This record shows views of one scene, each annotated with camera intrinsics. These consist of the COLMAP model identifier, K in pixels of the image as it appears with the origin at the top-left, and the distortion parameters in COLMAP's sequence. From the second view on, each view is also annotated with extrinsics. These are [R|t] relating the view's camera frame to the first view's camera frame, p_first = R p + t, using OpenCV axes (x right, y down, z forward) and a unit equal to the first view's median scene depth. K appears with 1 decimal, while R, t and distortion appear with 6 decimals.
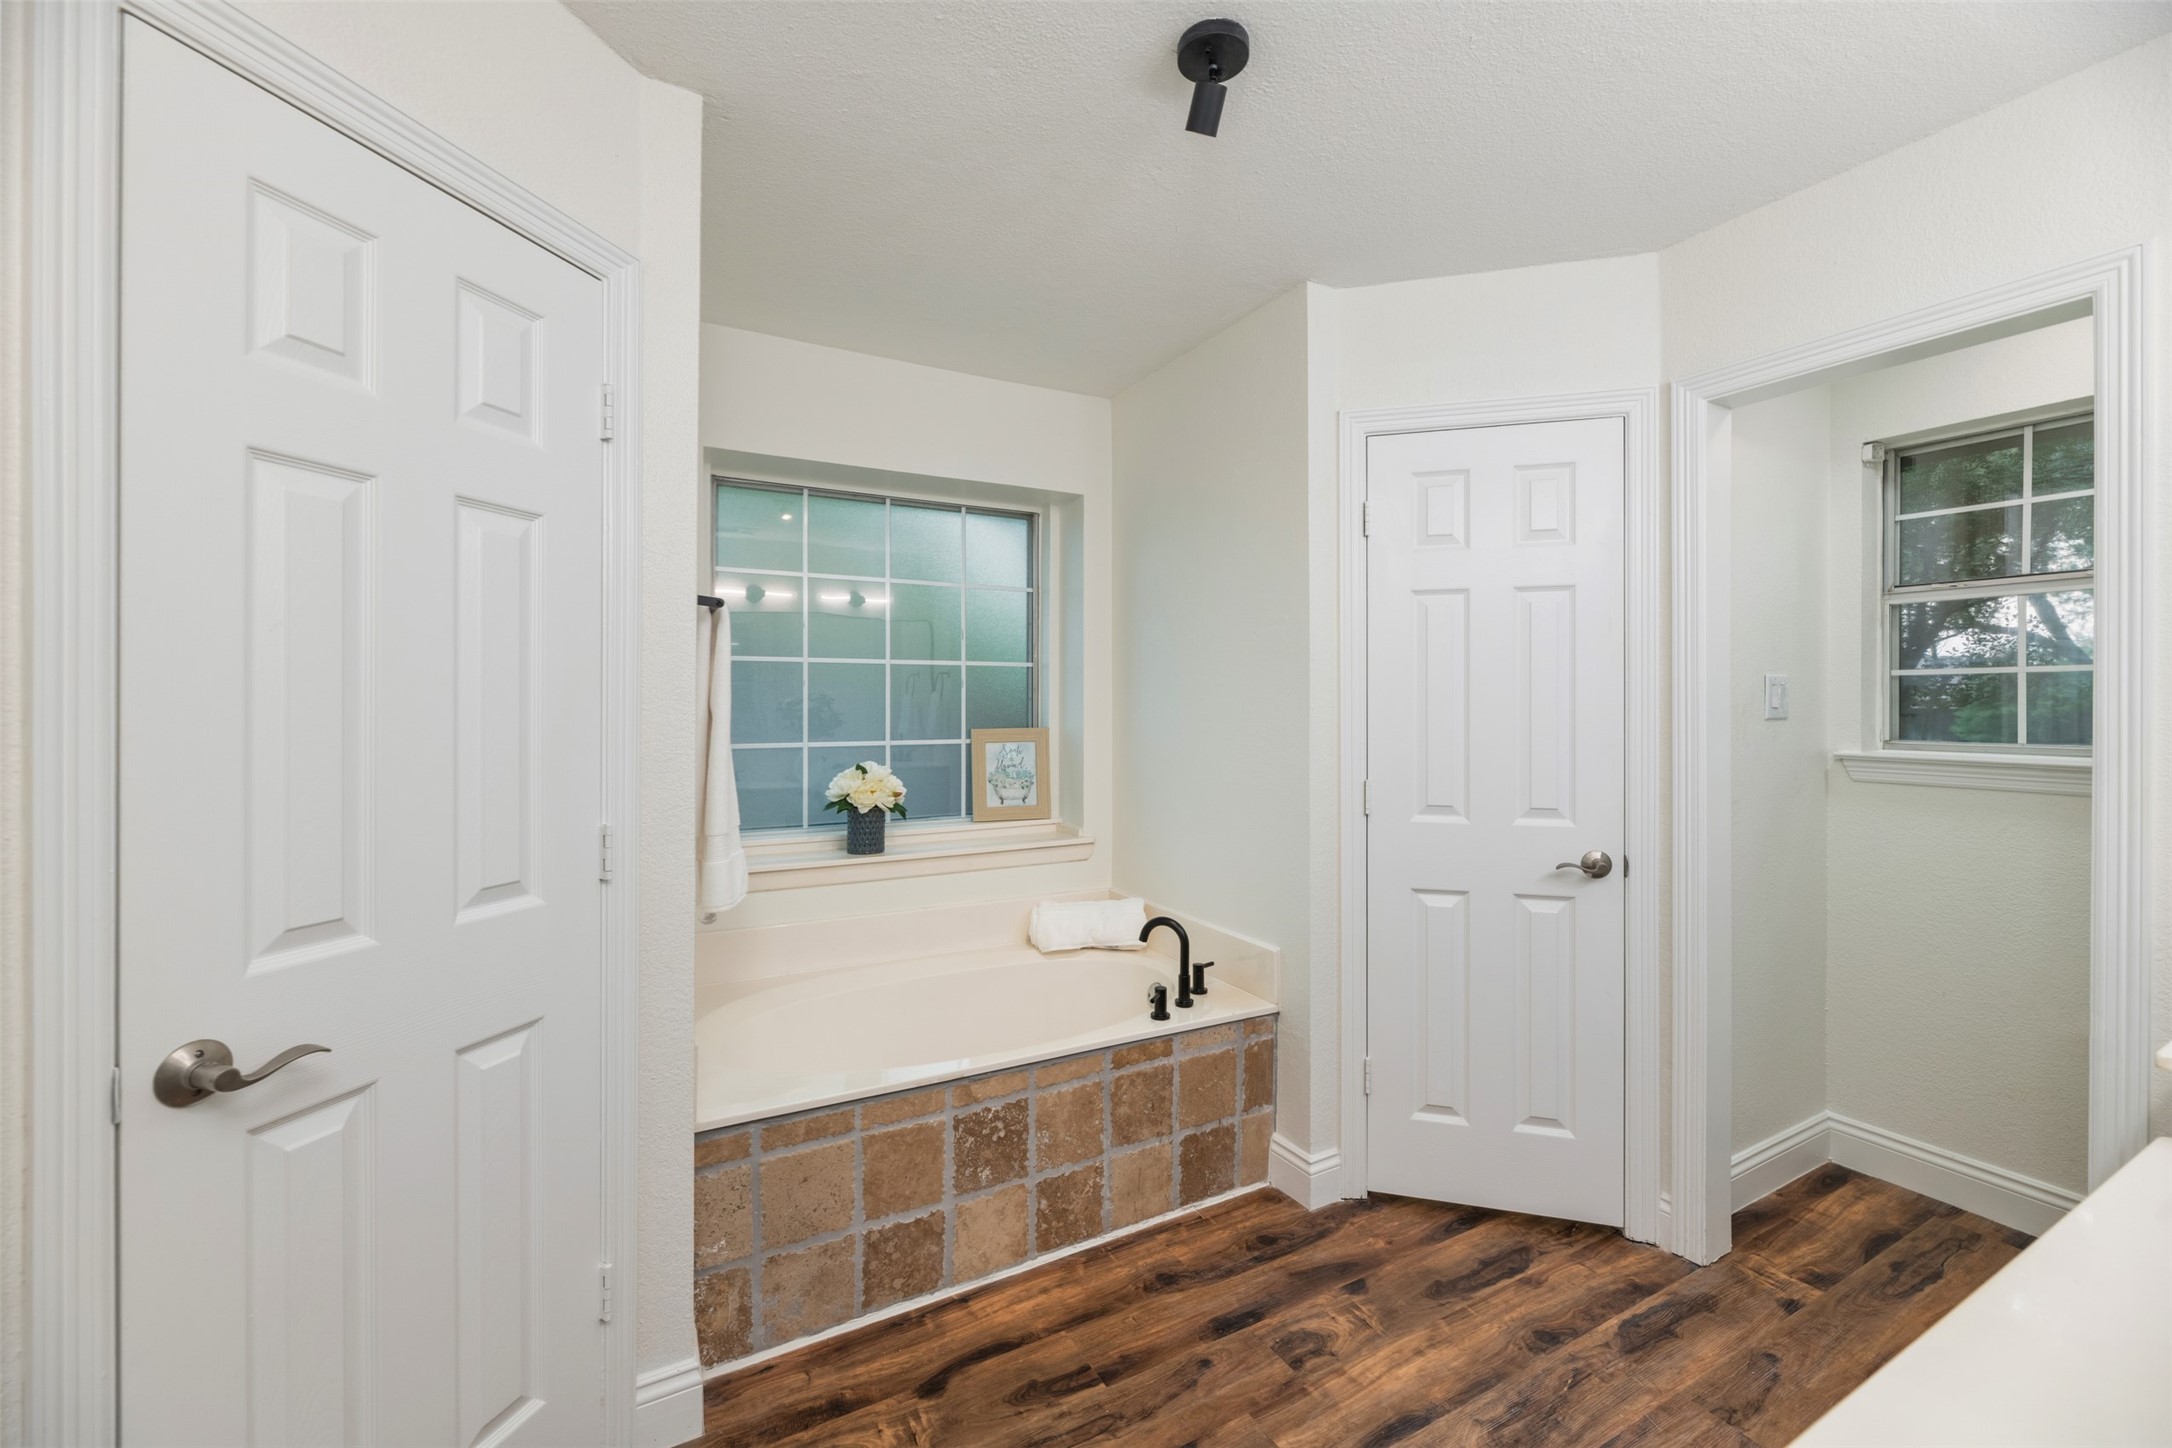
lens RADIAL K [[871.5, 0, 1084.0], [0, 871.5, 714.6], [0, 0, 1]] dist [-0.003134, -0.000063]
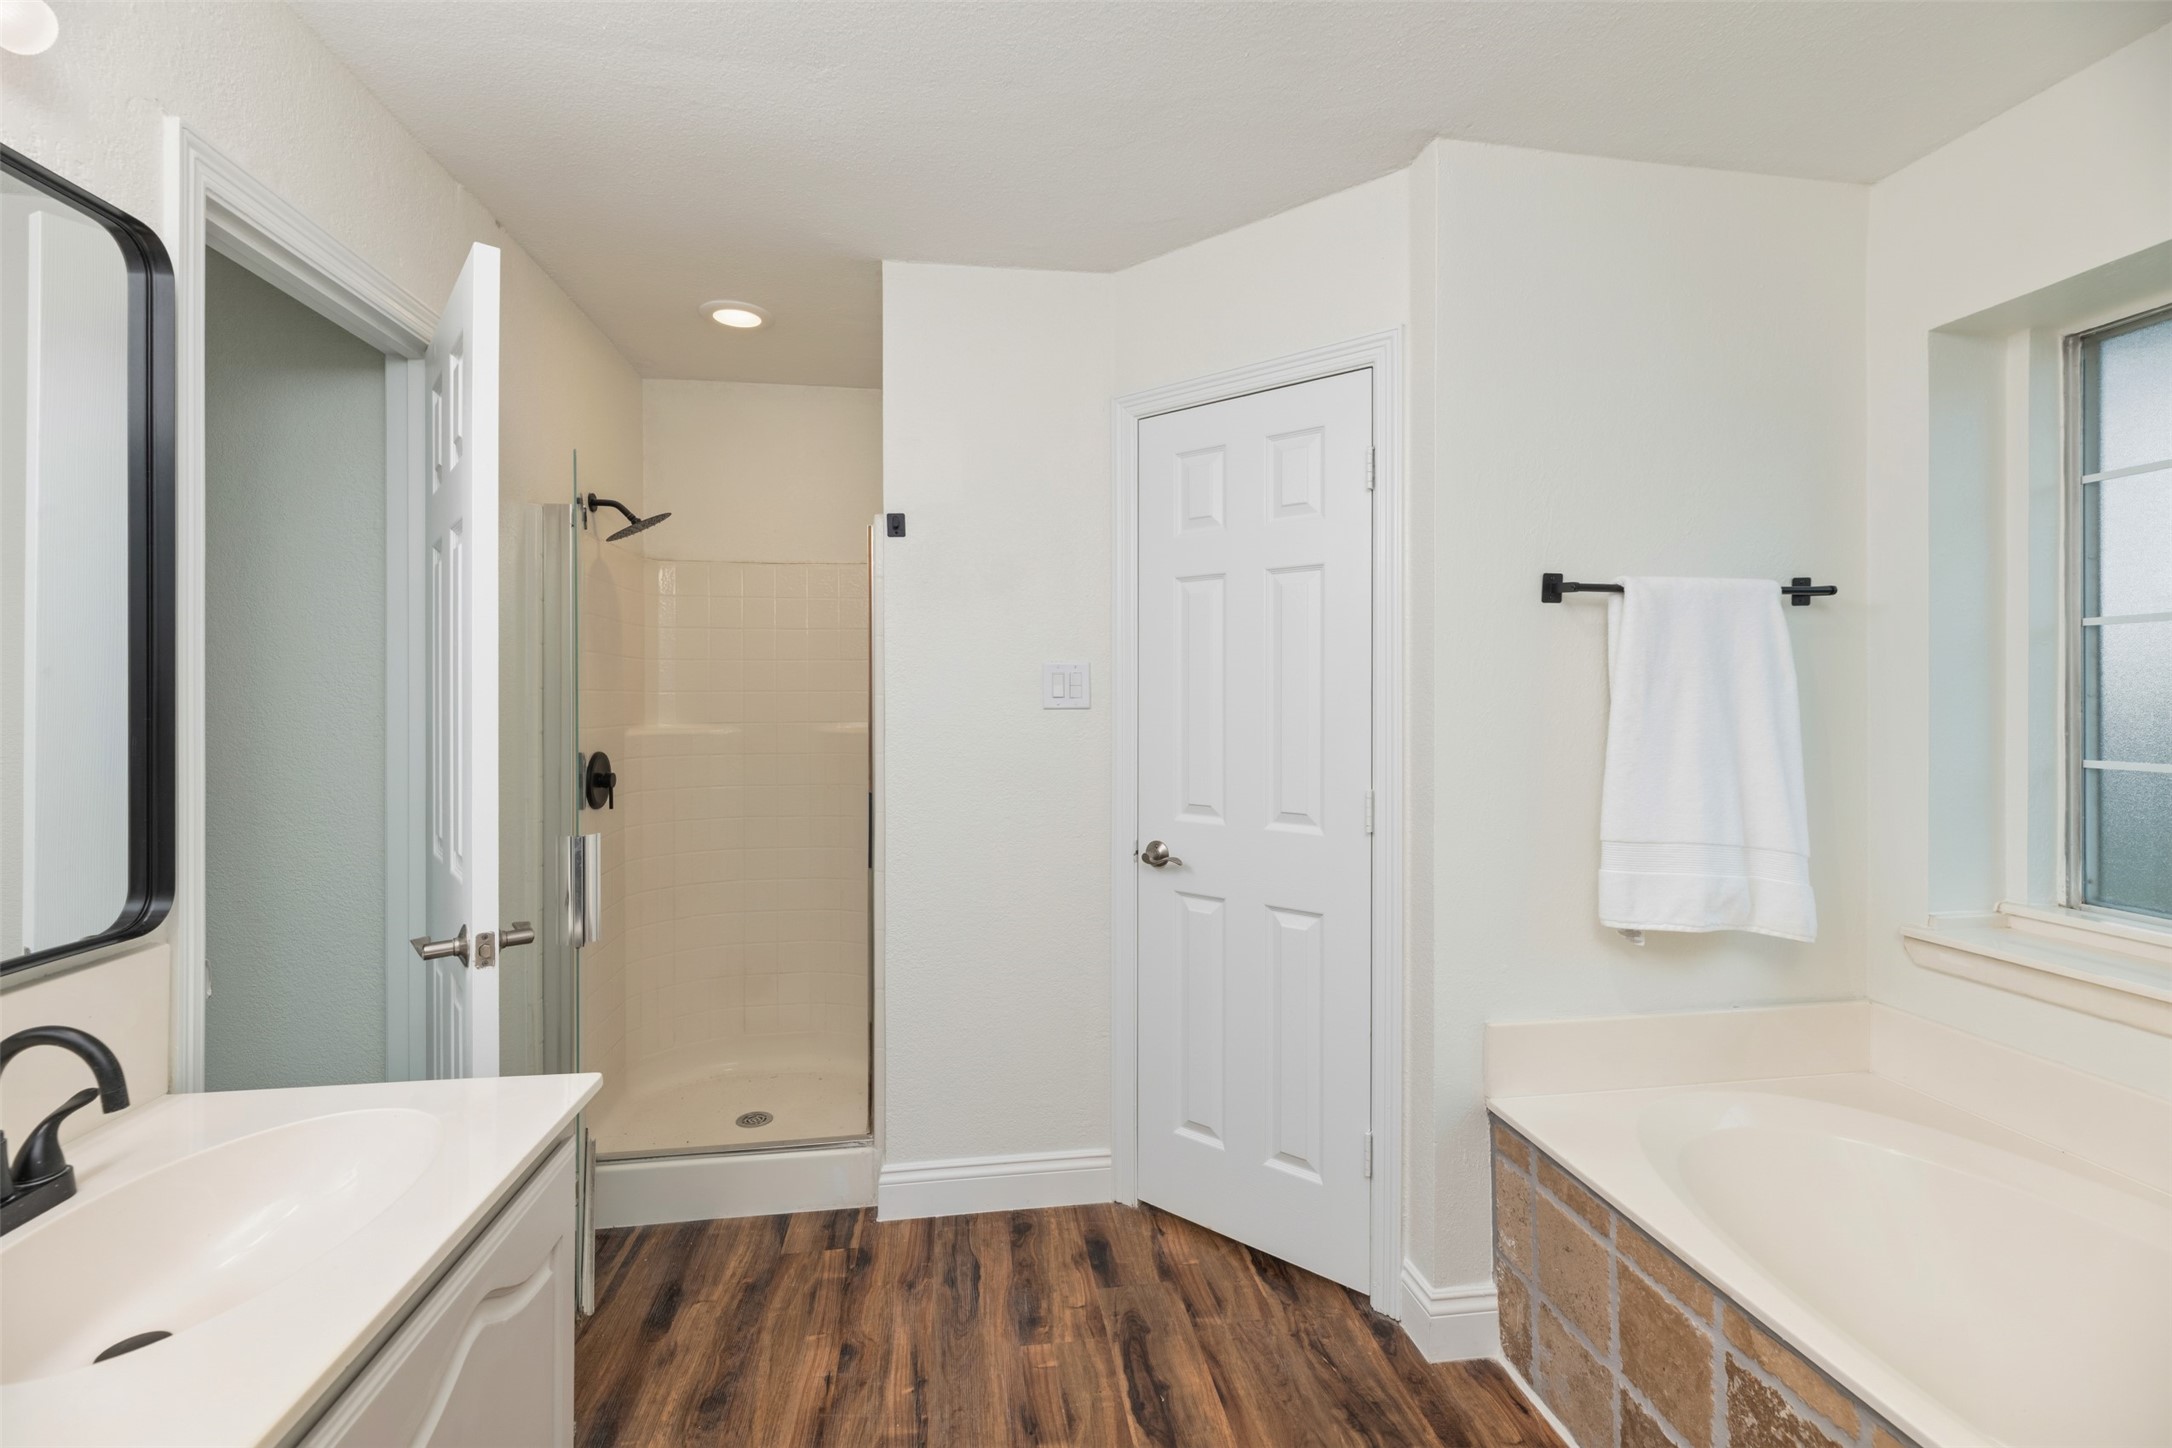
lens RADIAL K [[871.5, 0, 1084.0], [0, 871.5, 707.4], [0, 0, 1]] dist [-0.003134, -0.000063]
pose [[-0.349301, 0.007703, -0.936979, 0.623887], [-0.010785, 0.999867, 0.012240, -0.004771], [0.936949, 0.014381, -0.349171, 0.817911]]
